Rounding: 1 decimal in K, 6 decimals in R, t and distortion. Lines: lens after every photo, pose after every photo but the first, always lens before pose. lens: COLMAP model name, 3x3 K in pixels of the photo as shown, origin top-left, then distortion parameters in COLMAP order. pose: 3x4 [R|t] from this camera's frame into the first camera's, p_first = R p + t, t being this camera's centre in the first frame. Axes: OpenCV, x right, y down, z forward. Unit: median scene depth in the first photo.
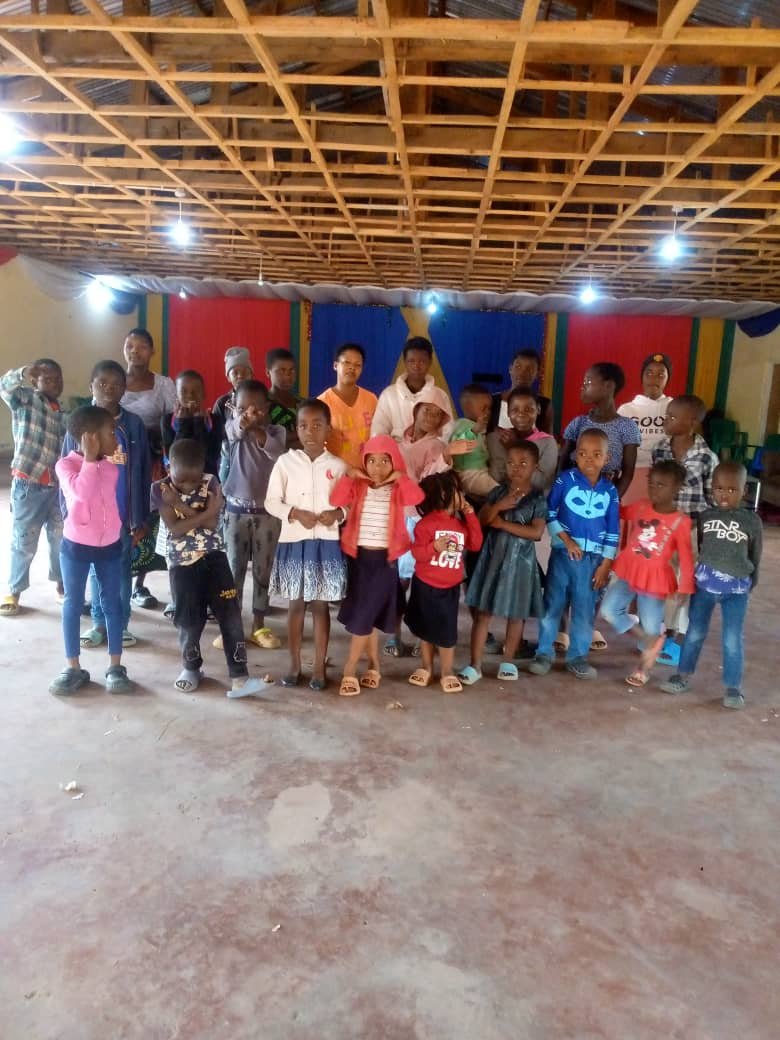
lens RADIAL K [[831.4, 0, 390.0], [0, 831.4, 520.0], [0, 0, 1]] dist [0.002465, -0.034083]
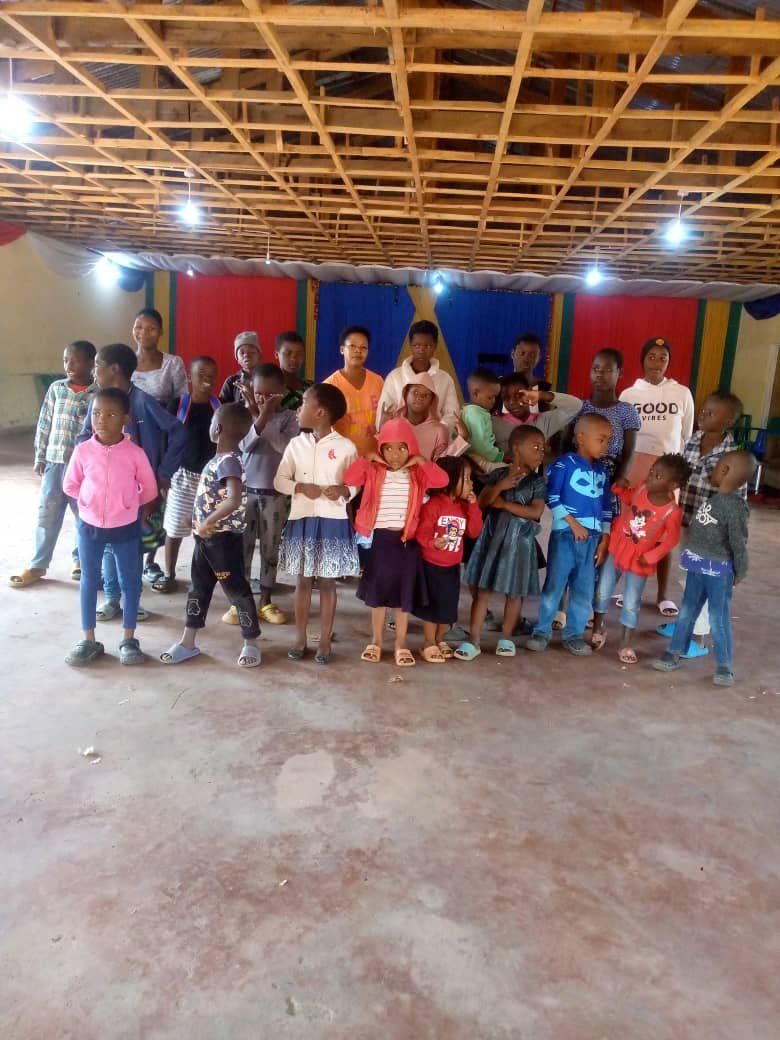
lens RADIAL K [[831.4, 0, 390.0], [0, 831.4, 520.0], [0, 0, 1]] dist [0.002465, -0.034083]
pose [[0.999936, 0.009798, -0.005672, 0.001395], [-0.009643, 0.999597, 0.026688, -0.003923], [0.005932, -0.026631, 0.999628, -0.034152]]
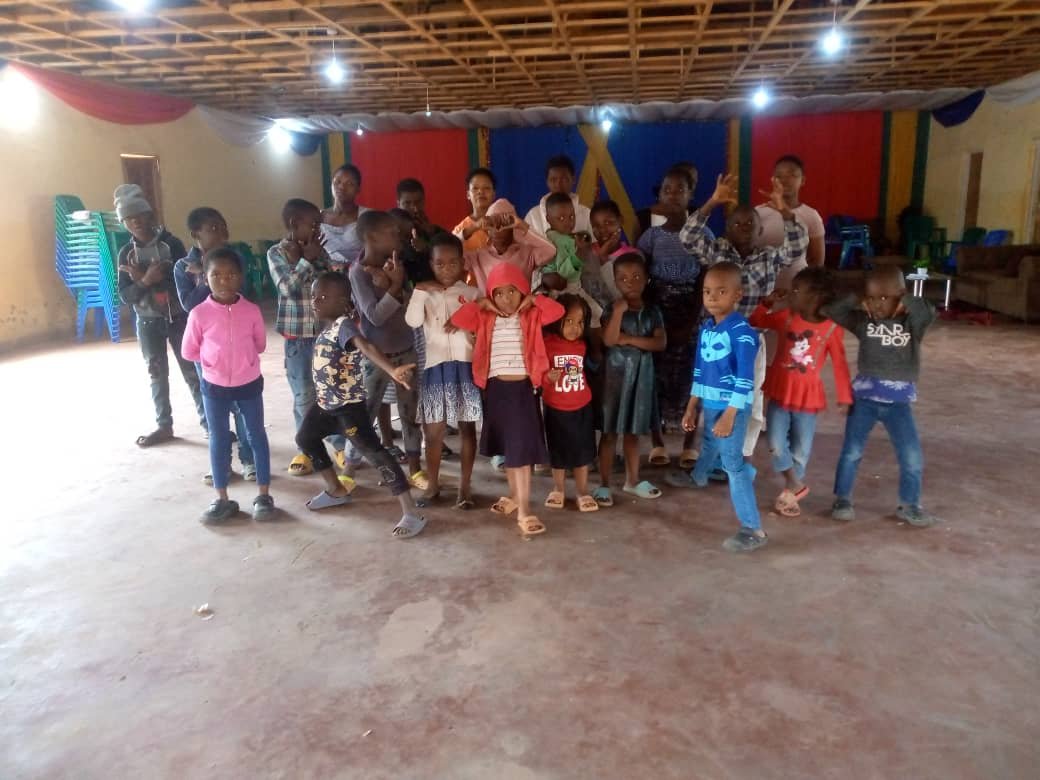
lens RADIAL K [[831.4, 0, 524.8], [0, 831.4, 380.5], [0, 0, 1]] dist [0.002465, -0.034083]
pose [[0.993822, -0.054588, -0.096635, 0.107880], [0.058759, 0.997436, 0.040851, 0.006942], [0.094157, -0.046276, 0.994481, -0.006737]]
